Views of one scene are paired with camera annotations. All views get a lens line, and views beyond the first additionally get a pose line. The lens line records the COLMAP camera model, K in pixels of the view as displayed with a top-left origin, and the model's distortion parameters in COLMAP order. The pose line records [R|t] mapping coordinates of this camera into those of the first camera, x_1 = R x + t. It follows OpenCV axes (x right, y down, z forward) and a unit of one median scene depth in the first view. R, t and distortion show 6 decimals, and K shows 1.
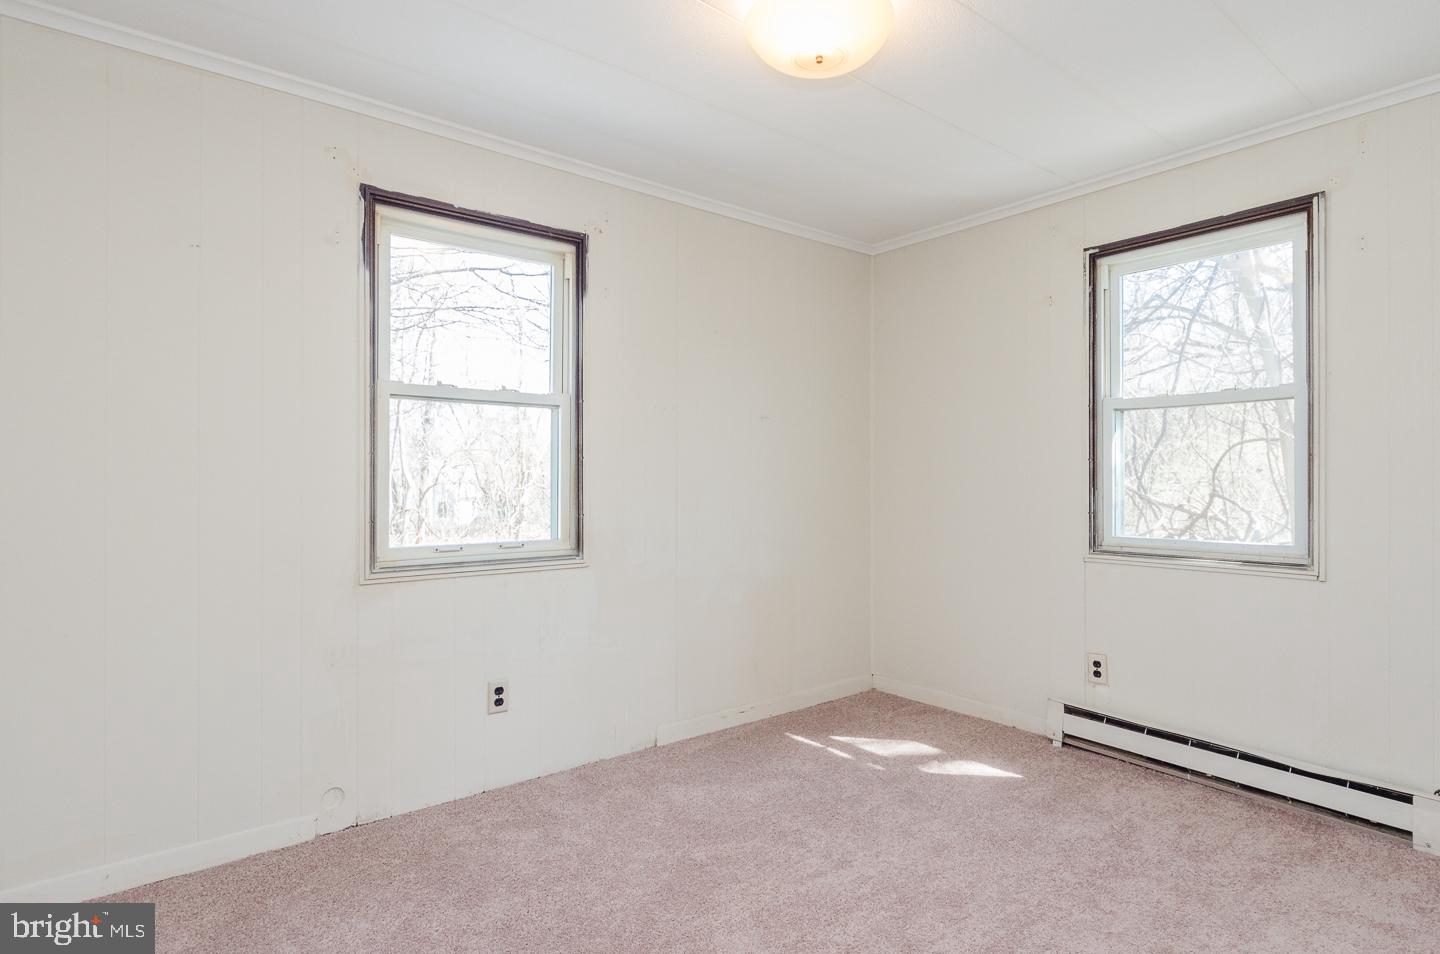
lens RADIAL K [[723.6, 0, 720.0], [0, 723.6, 477.0], [0, 0, 1]] dist [-0.001741, -0.000521]
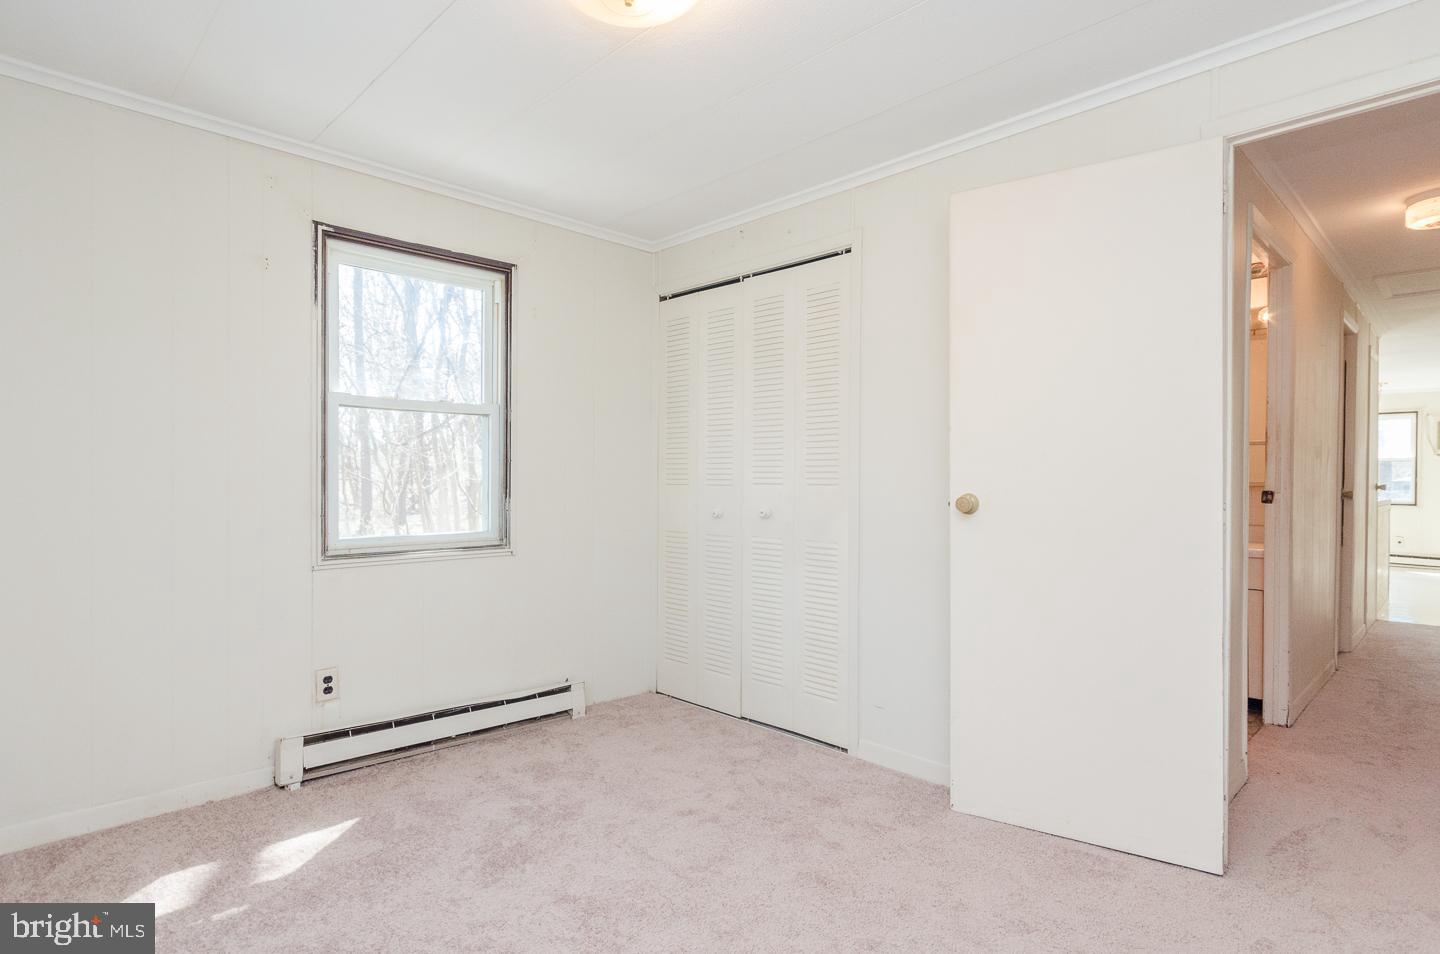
lens RADIAL K [[771.8, 0, 720.3], [0, 771.8, 484.3], [0, 0, 1]] dist [-0.003088, -0.000552]
pose [[-0.089731, -0.009257, 0.995923, -0.535674], [-0.007690, 0.999933, 0.008601, -0.002345], [-0.995936, -0.006887, -0.089796, 0.636255]]
